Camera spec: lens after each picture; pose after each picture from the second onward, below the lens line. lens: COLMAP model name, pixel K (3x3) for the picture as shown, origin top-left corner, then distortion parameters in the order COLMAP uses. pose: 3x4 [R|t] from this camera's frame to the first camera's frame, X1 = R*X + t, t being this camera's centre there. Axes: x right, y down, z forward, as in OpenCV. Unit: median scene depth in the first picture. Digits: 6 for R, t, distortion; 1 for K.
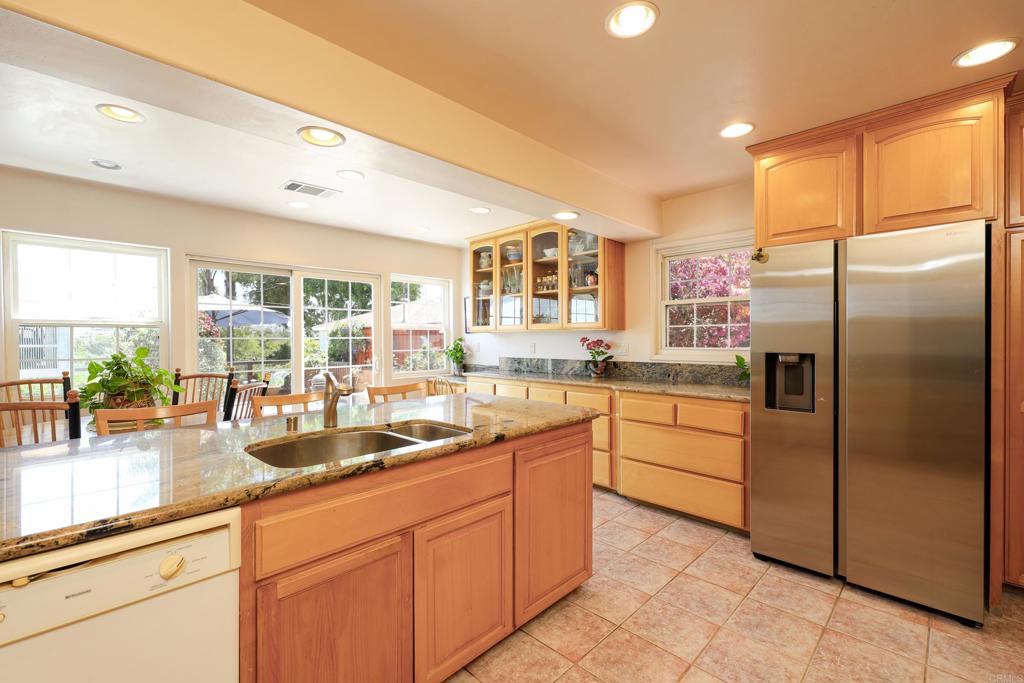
lens RADIAL K [[434.2, 0, 512.0], [0, 434.2, 341.5], [0, 0, 1]] dist [0.002871, 0.000487]
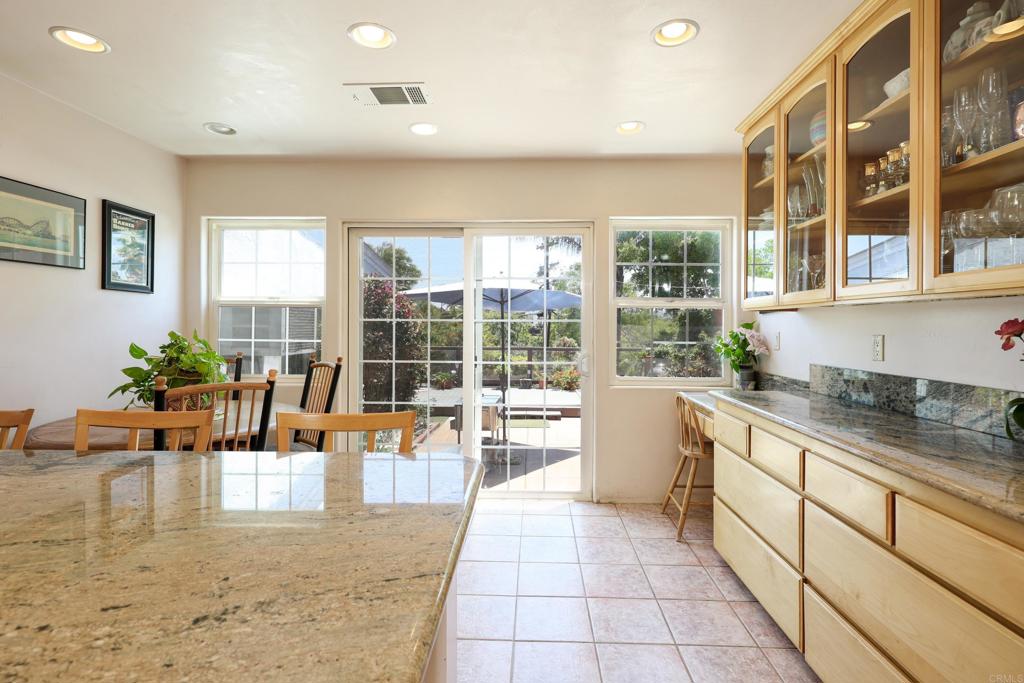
lens RADIAL K [[496.2, 0, 516.4], [0, 496.2, 323.8], [0, 0, 1]] dist [0.000738, 0.000058]
pose [[0.679818, 0.007251, -0.733345, 0.244358], [-0.013559, 0.999904, -0.002683, -0.001242], [0.733255, 0.011768, 0.679852, 0.684202]]
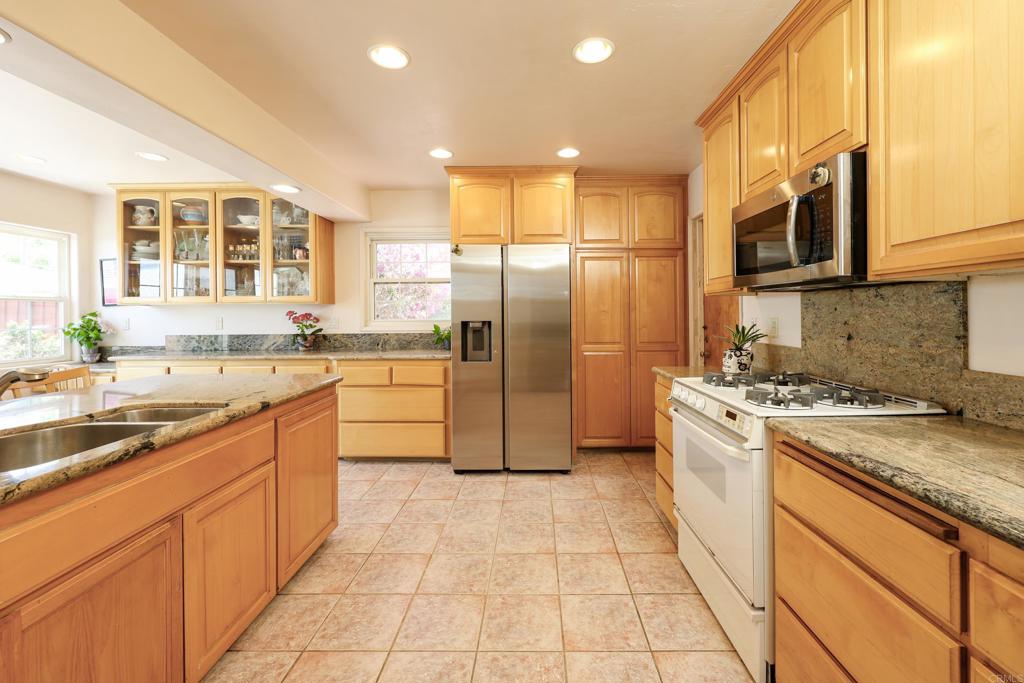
lens RADIAL K [[427.4, 0, 513.7], [0, 427.4, 310.2], [0, 0, 1]] dist [-0.000924, -0.000052]
pose [[0.733444, 0.004291, 0.679736, -0.160034], [0.008125, 0.999853, -0.015079, 0.009779], [-0.679701, 0.016583, 0.733302, -0.075658]]
